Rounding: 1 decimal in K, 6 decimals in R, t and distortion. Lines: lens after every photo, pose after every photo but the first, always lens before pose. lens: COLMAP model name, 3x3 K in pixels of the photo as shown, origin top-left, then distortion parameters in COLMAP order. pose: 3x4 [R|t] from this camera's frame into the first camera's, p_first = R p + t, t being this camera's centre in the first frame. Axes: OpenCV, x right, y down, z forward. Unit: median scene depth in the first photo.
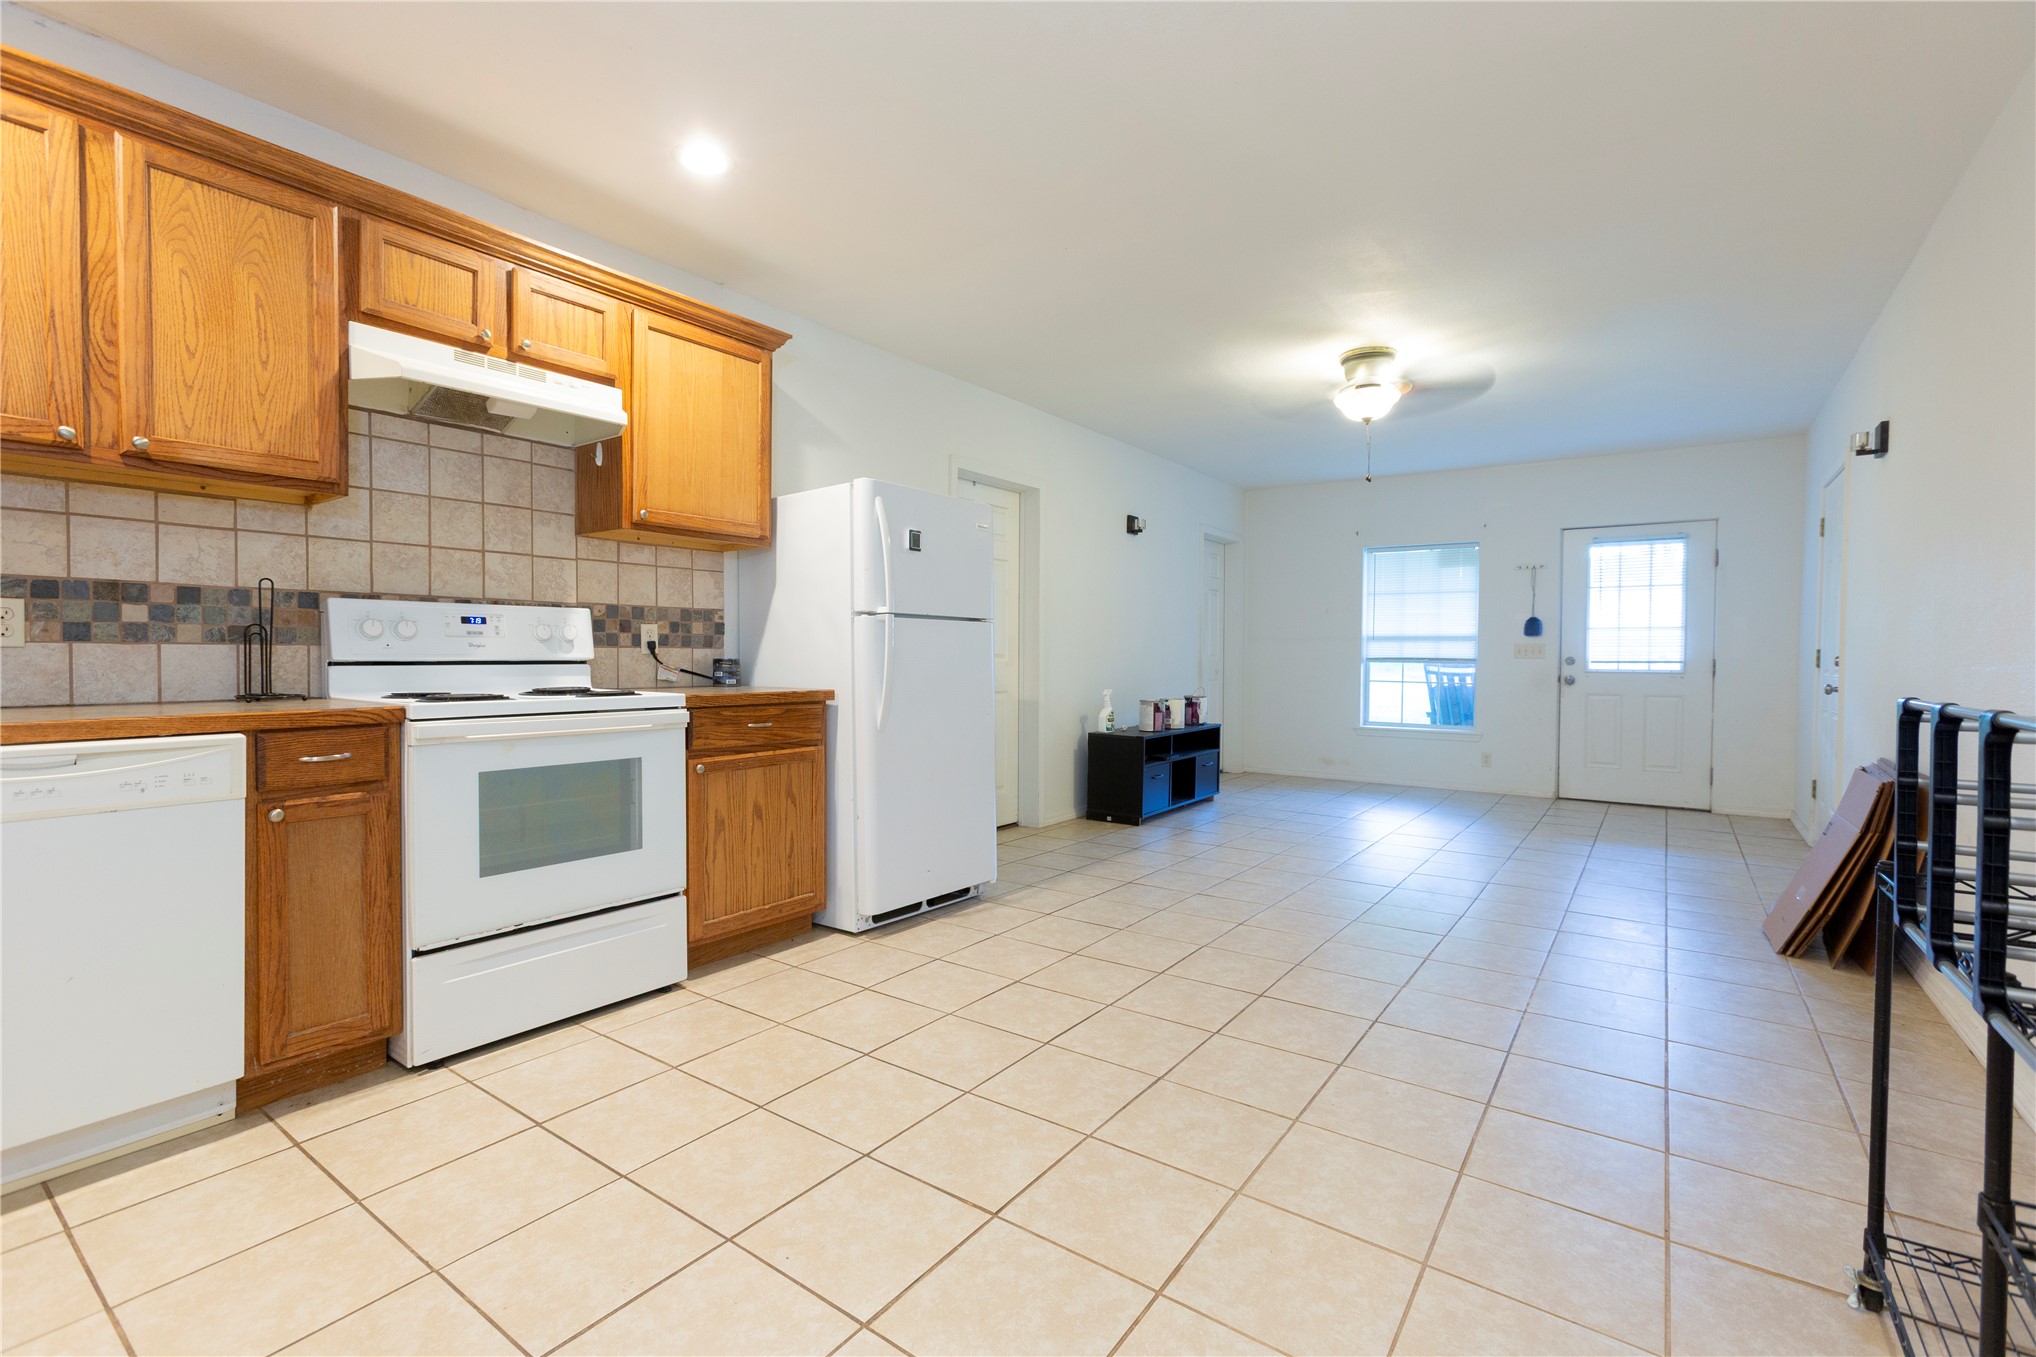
lens RADIAL K [[902.8, 0, 1007.5], [0, 902.8, 671.8], [0, 0, 1]] dist [-0.003423, 0.006464]
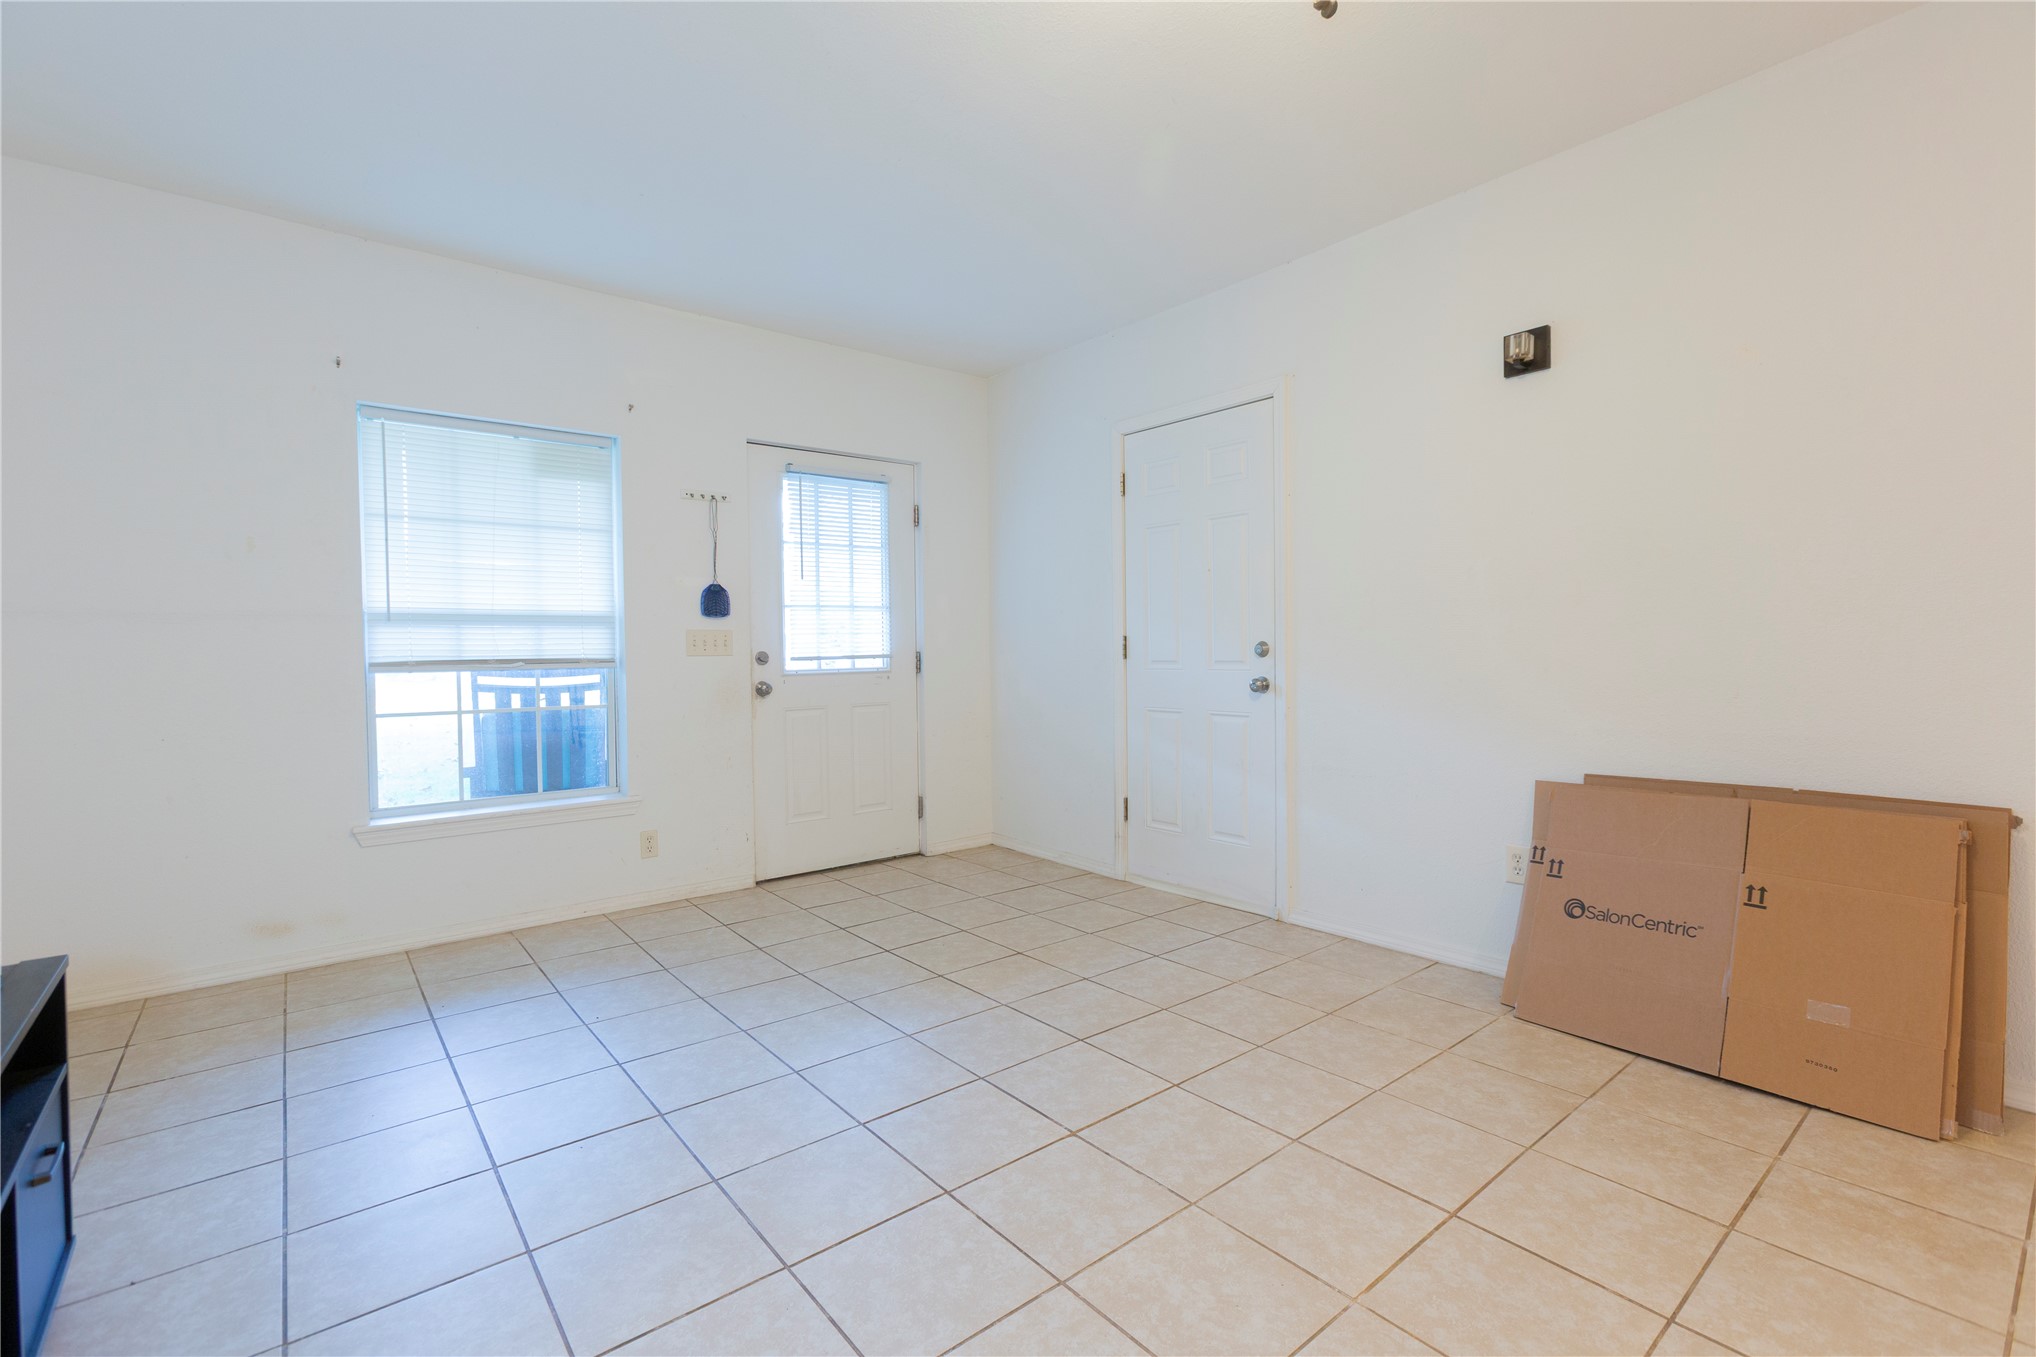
lens RADIAL K [[902.8, 0, 1014.8], [0, 902.8, 660.3], [0, 0, 1]] dist [-0.003423, 0.006464]
pose [[0.252994, -0.020977, 0.967240, 0.065490], [0.035230, 0.999302, 0.012457, -0.011658], [-0.966826, 0.030925, 0.253556, 0.641298]]
